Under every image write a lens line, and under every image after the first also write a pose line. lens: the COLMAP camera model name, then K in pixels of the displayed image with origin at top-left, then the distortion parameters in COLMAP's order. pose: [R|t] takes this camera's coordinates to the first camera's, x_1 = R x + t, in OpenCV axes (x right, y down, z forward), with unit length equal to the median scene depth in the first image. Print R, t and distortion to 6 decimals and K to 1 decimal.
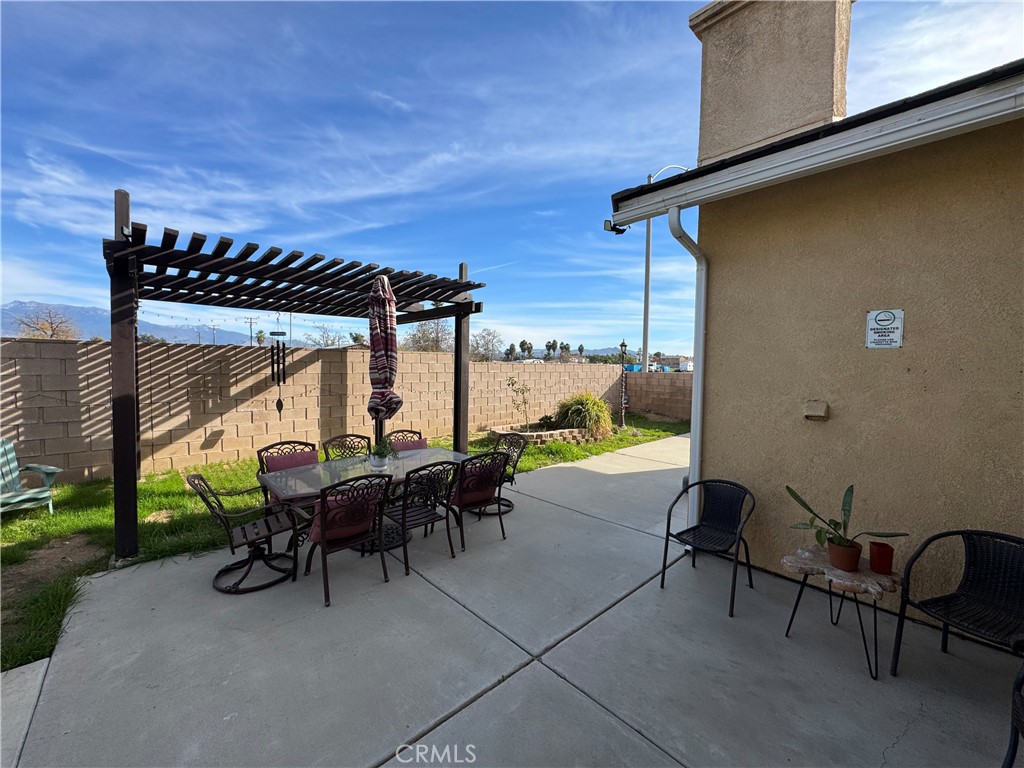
lens RADIAL K [[407.9, 0, 508.3], [0, 407.9, 381.9], [0, 0, 1]] dist [0.000152, 0.000169]
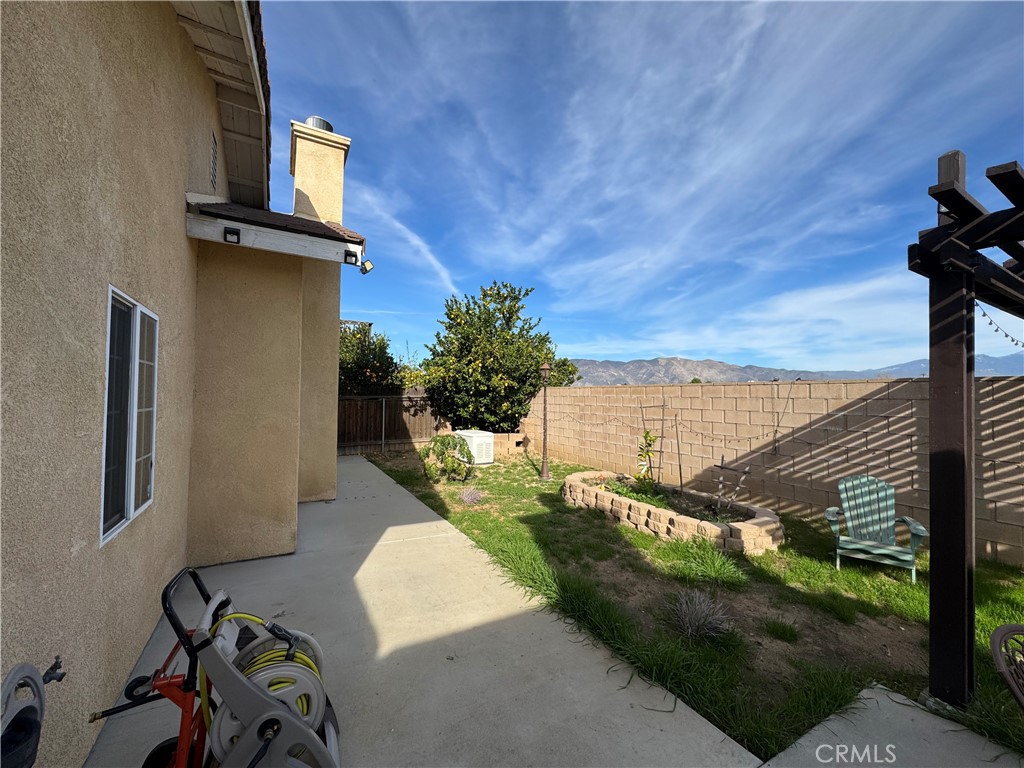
lens RADIAL K [[407.9, 0, 511.2], [0, 407.9, 384.7], [0, 0, 1]] dist [0.000152, 0.000169]
pose [[-0.211151, -0.043500, -0.976485, -0.088977], [-0.058975, 0.997756, -0.031695, -0.007556], [0.975673, 0.050896, -0.213242, 0.295147]]
